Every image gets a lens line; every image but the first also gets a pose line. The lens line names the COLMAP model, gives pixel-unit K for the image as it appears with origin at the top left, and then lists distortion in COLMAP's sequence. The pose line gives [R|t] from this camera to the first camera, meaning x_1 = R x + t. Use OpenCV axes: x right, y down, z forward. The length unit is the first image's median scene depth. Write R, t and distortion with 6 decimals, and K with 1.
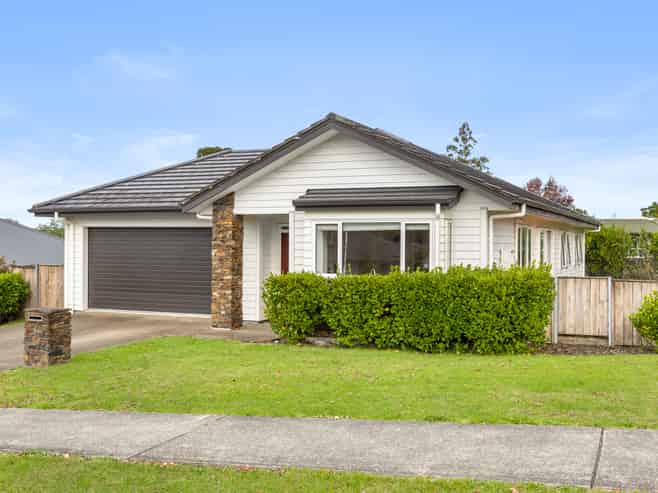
lens RADIAL K [[588.9, 0, 328.8], [0, 588.9, 242.3], [0, 0, 1]] dist [-0.004945, -0.002606]
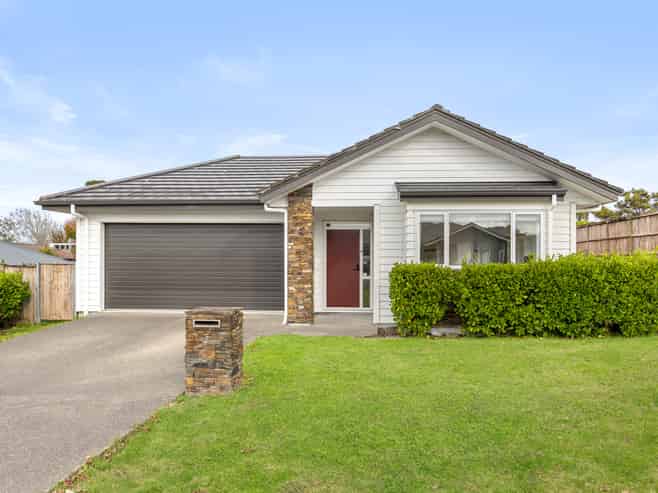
lens RADIAL K [[424.2, 0, 329.4], [0, 424.2, 251.3], [0, 0, 1]] dist [-0.006233, -0.003771]
pose [[0.957205, 0.001177, 0.289410, -0.336747], [0.000575, 0.999982, -0.005967, 0.031324], [-0.289411, 0.005878, 0.957187, 0.318042]]
